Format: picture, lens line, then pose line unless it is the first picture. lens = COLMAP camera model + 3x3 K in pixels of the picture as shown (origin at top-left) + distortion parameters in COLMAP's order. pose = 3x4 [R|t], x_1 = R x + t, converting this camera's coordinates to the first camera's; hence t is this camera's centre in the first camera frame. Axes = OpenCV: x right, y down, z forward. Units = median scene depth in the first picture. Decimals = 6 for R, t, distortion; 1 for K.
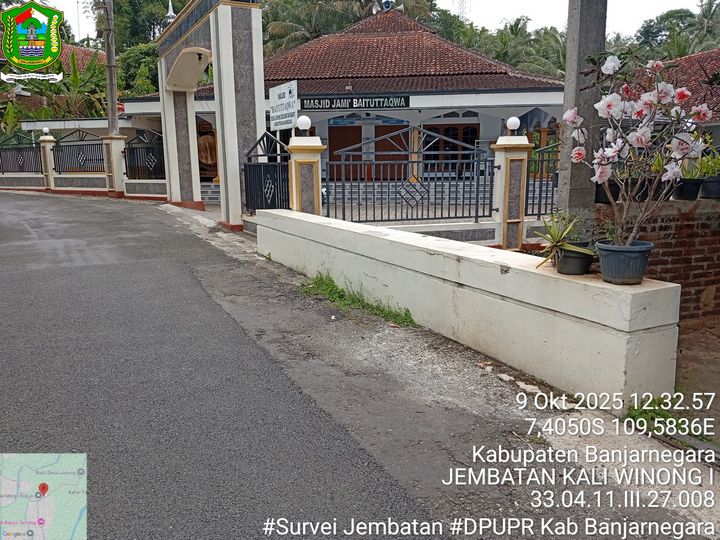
lens RADIAL K [[555.9, 0, 359.9], [0, 555.9, 274.6], [0, 0, 1]] dist [0.082118, -0.172041]
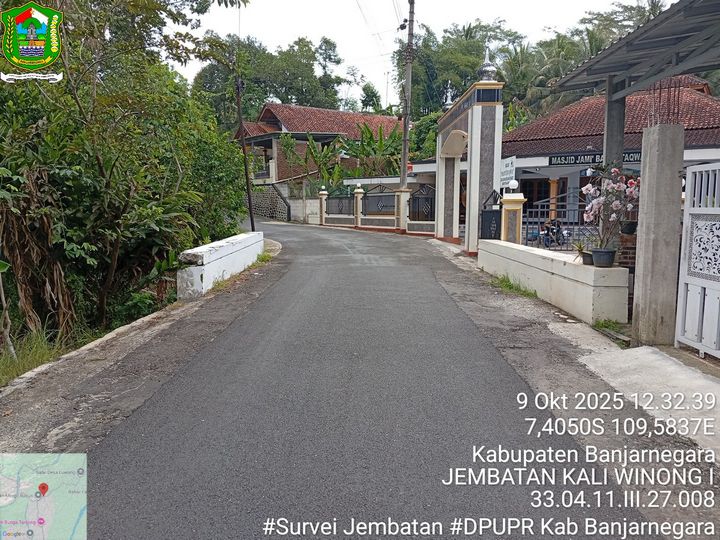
lens RADIAL K [[555.9, 0, 364.0], [0, 555.9, 270.2], [0, 0, 1]] dist [0.082118, -0.172041]
pose [[0.887852, 0.059552, -0.456259, 0.127899], [-0.098569, 0.993186, -0.062177, 0.050850], [0.449448, 0.100177, 0.887672, -0.270668]]
